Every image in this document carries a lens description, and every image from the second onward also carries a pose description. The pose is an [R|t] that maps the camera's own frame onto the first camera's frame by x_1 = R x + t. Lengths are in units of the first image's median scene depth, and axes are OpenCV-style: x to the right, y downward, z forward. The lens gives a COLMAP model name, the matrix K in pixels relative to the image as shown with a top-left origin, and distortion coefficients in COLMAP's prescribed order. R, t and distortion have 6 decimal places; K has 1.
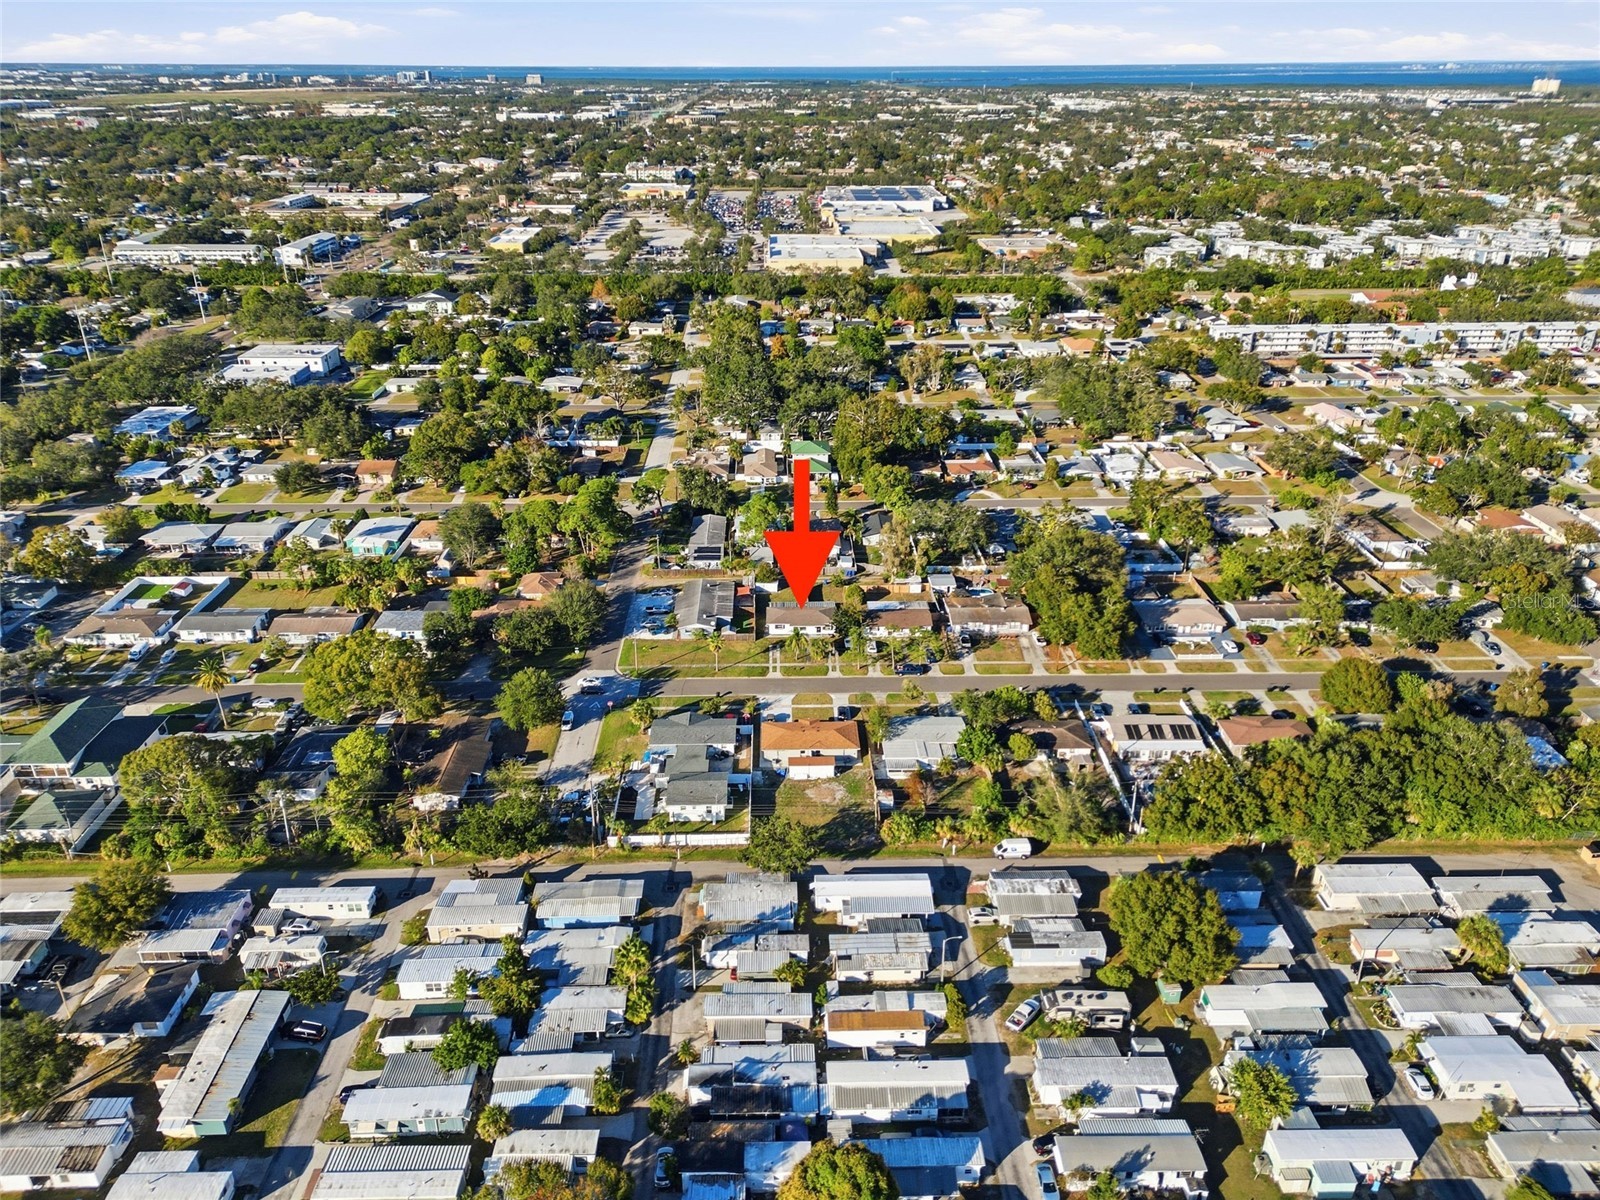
lens RADIAL K [[1106.2, 0, 788.8], [0, 1106.2, 599.3], [0, 0, 1]] dist [0.070754, -0.070779]
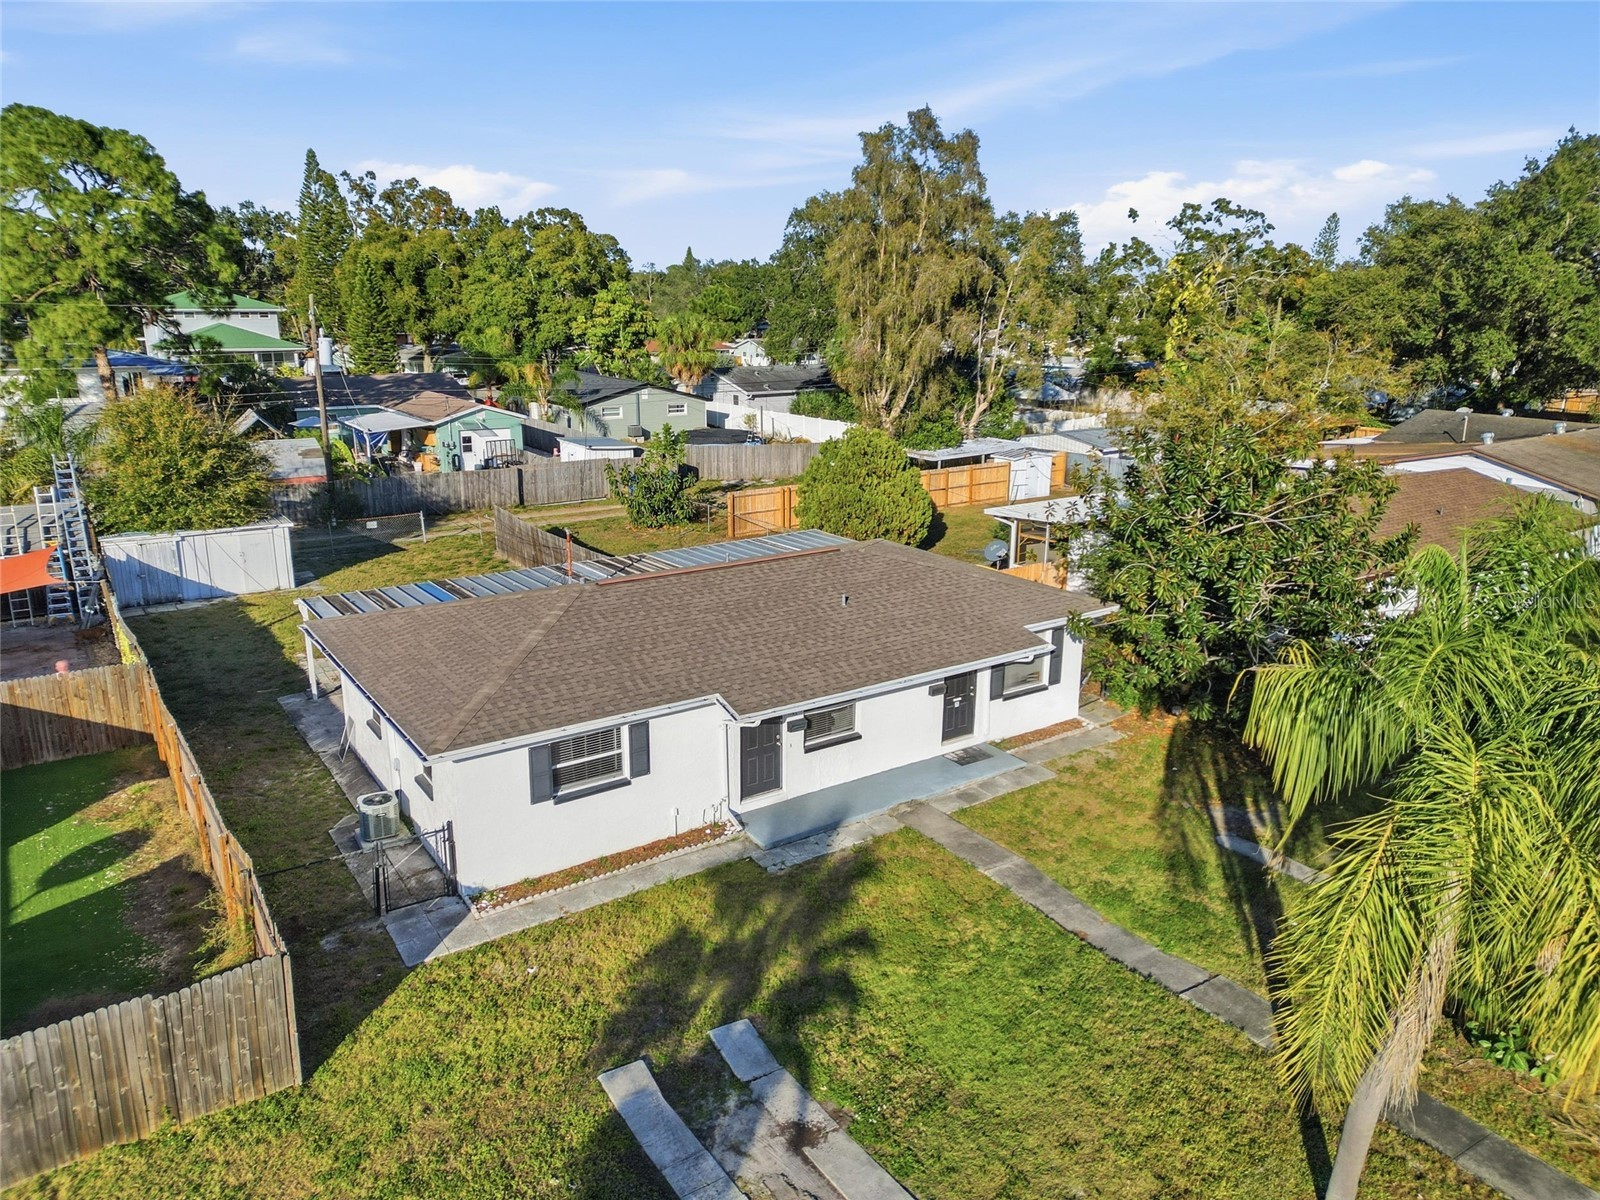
lens RADIAL K [[1106.2, 0, 788.8], [0, 1106.2, 599.3], [0, 0, 1]] dist [0.070754, -0.070779]
pose [[0.831803, -0.134925, 0.538422, -0.032389], [0.228197, 0.967367, -0.110125, 0.022342], [-0.505993, 0.214469, 0.835448, 0.815282]]
